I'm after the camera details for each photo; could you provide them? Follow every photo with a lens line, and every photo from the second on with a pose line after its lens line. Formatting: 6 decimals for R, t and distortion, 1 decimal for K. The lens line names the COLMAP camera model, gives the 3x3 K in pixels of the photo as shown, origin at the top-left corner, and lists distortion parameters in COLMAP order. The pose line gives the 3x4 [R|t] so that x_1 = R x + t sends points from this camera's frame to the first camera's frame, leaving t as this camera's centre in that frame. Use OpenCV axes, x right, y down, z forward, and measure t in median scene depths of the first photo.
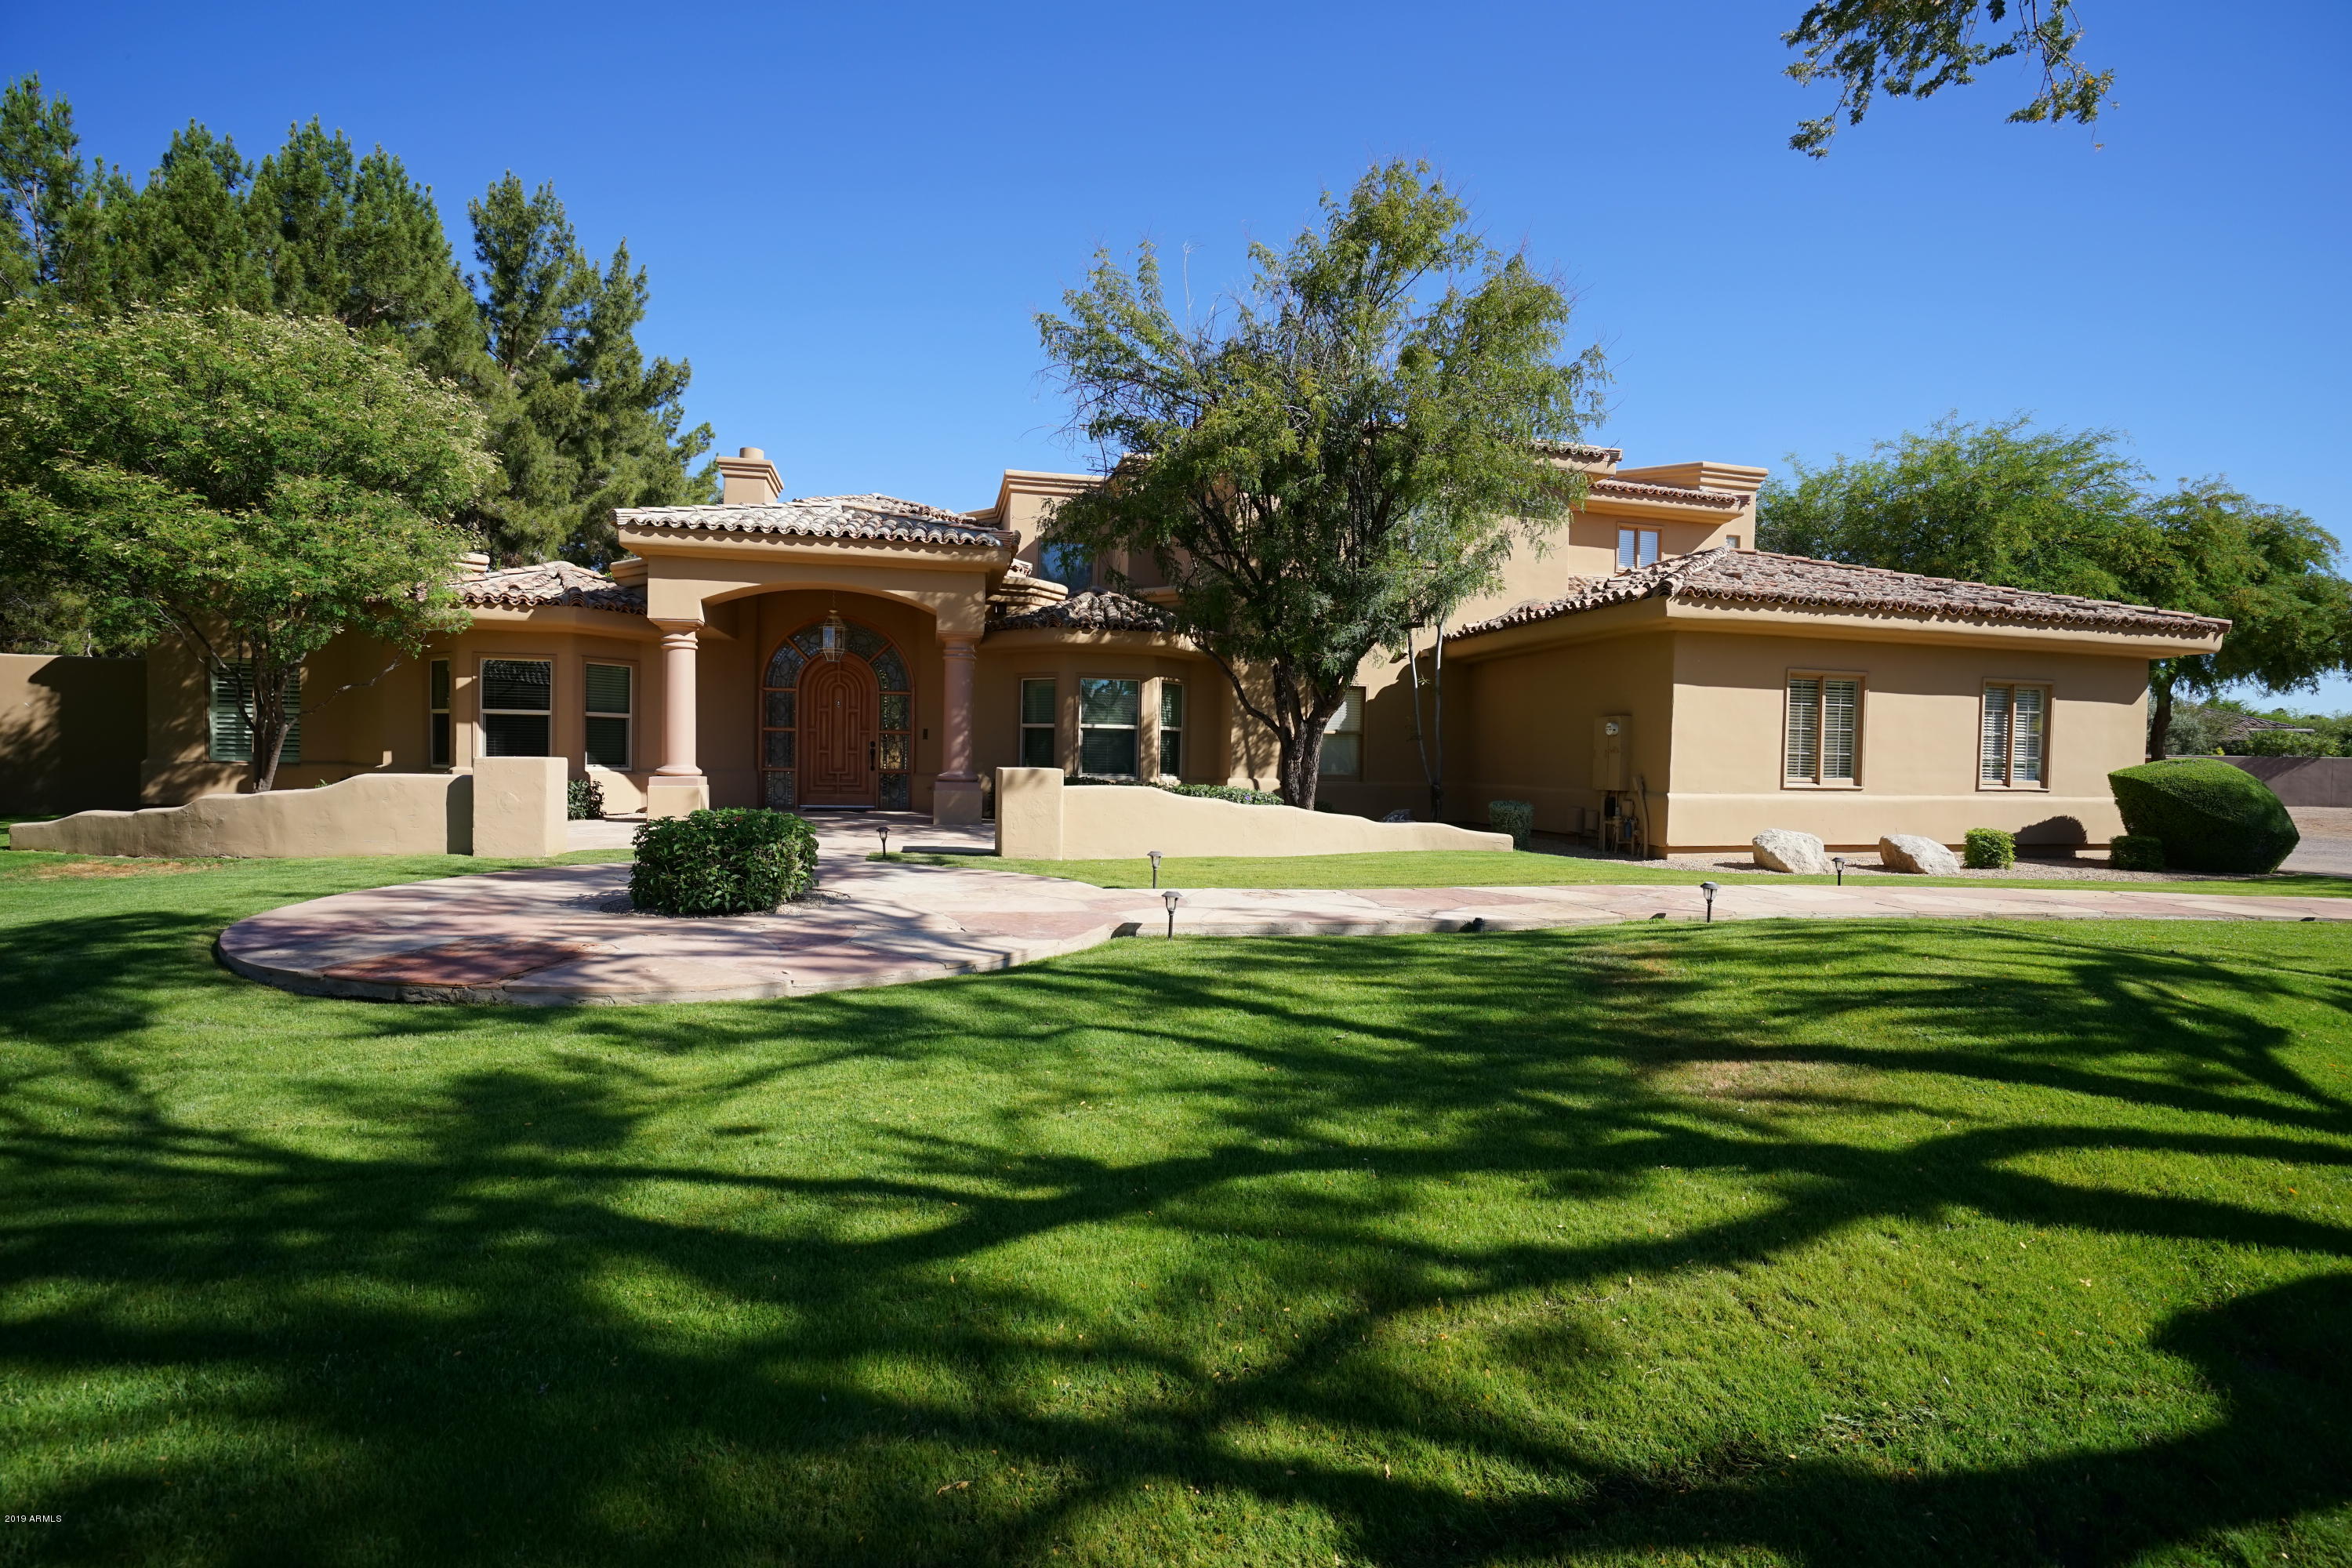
lens RADIAL K [[1078.7, 0, 1179.1], [0, 1078.7, 778.6], [0, 0, 1]] dist [-0.050128, 0.016394]
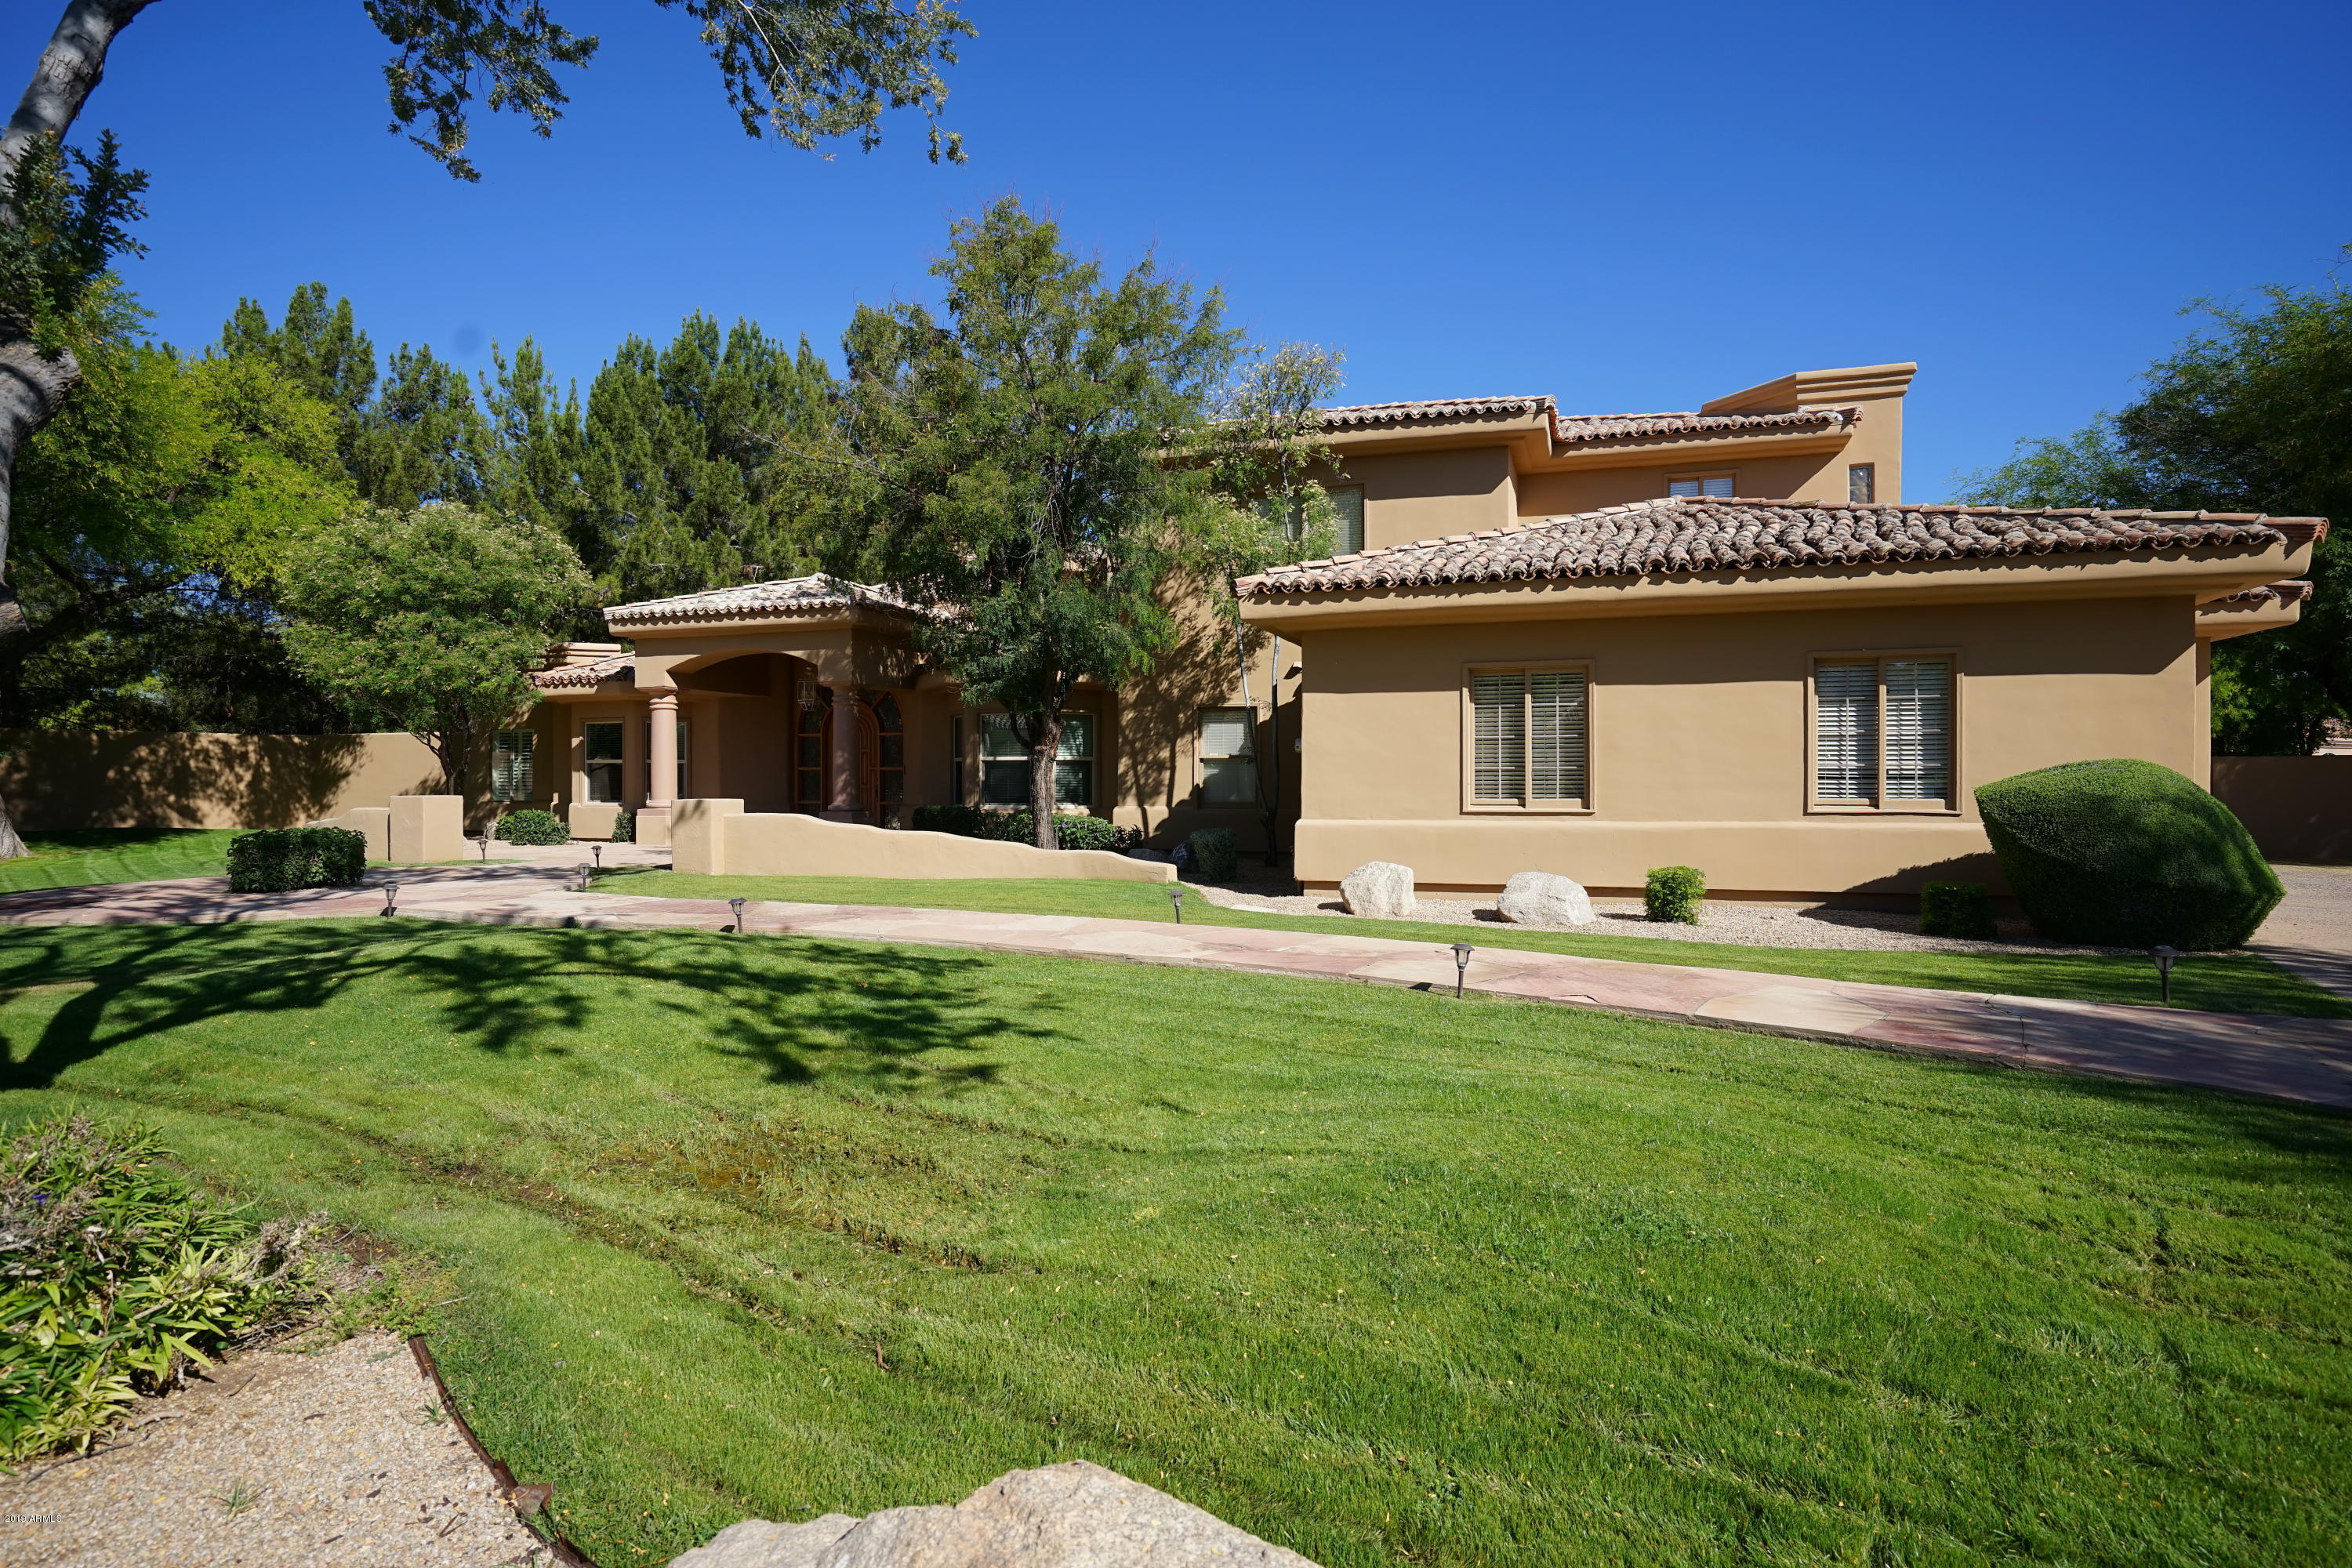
lens RADIAL K [[1215.5, 0, 1168.6], [0, 1215.5, 778.6], [0, 0, 1]] dist [-0.027977, 0.005766]
pose [[0.844312, -0.021863, -0.535405, 0.723821], [0.004643, 0.999428, -0.033489, 0.010789], [0.535831, 0.025789, 0.843931, 0.089379]]
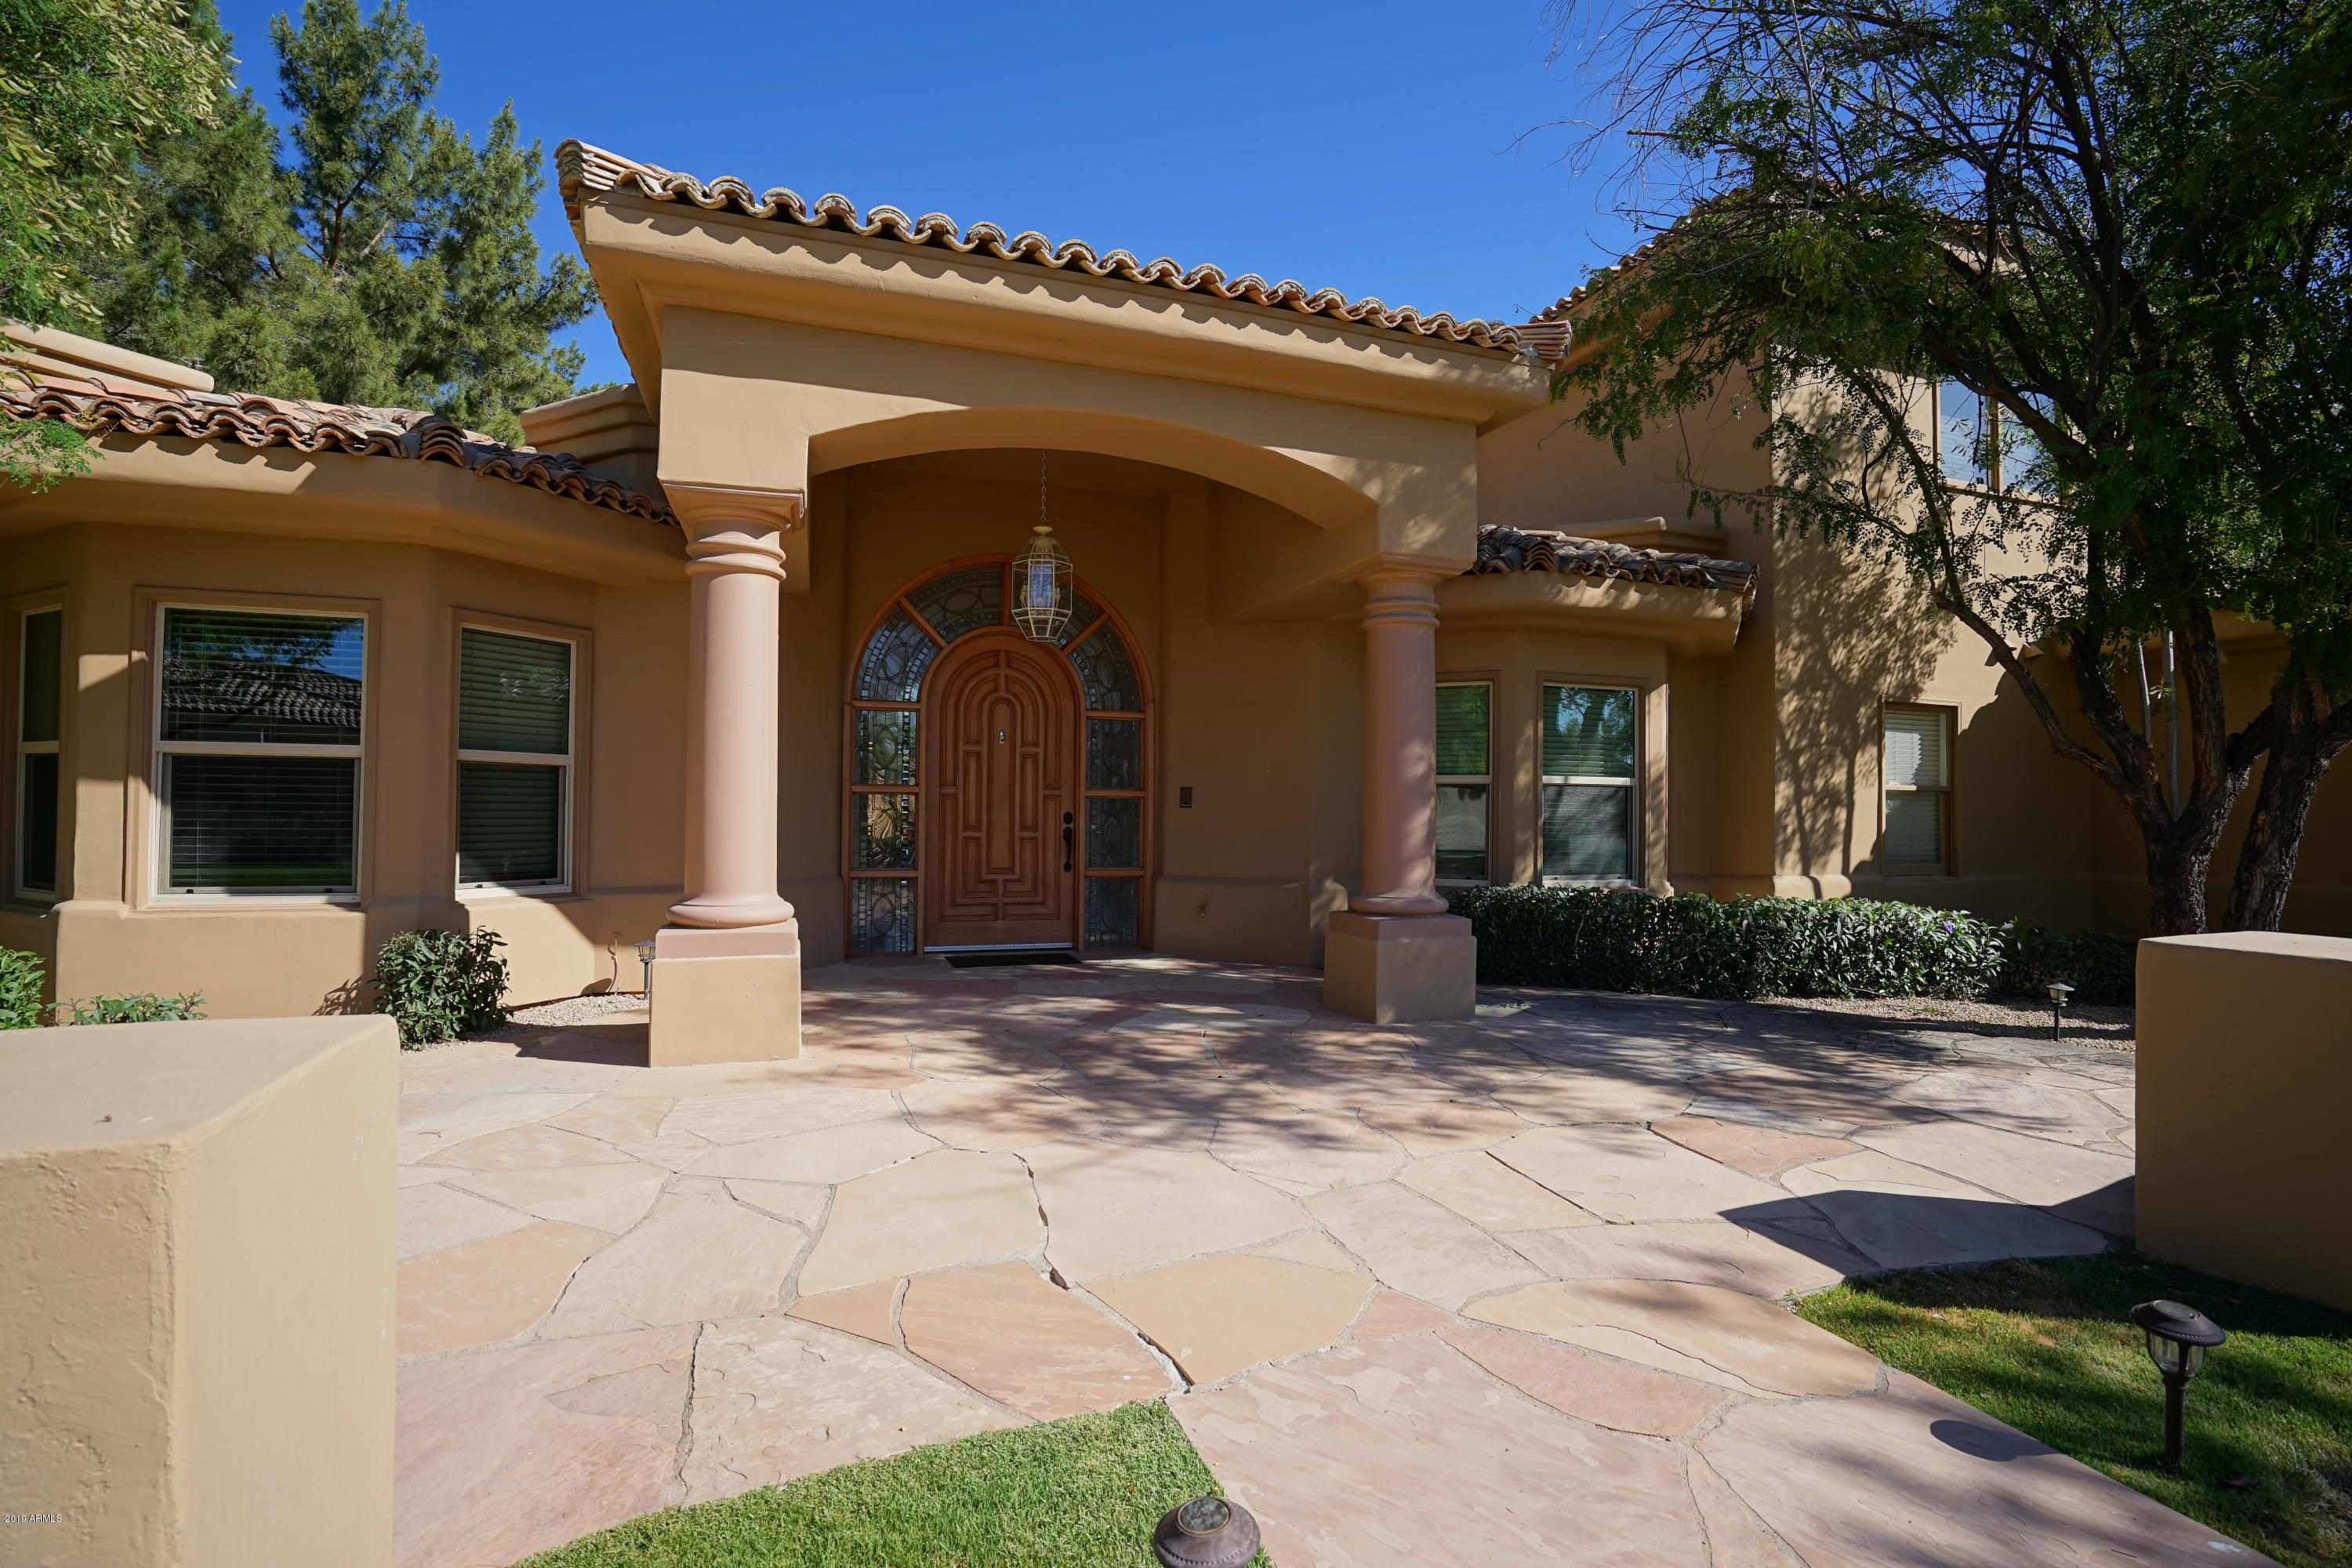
lens RADIAL K [[1078.7, 0, 1187.4], [0, 1078.7, 776.5], [0, 0, 1]] dist [-0.050128, 0.016394]
pose [[0.993559, -0.004794, 0.113212, -0.314844], [0.010122, 0.998866, -0.046531, -0.030208], [-0.112861, 0.047377, 0.992481, 0.548280]]
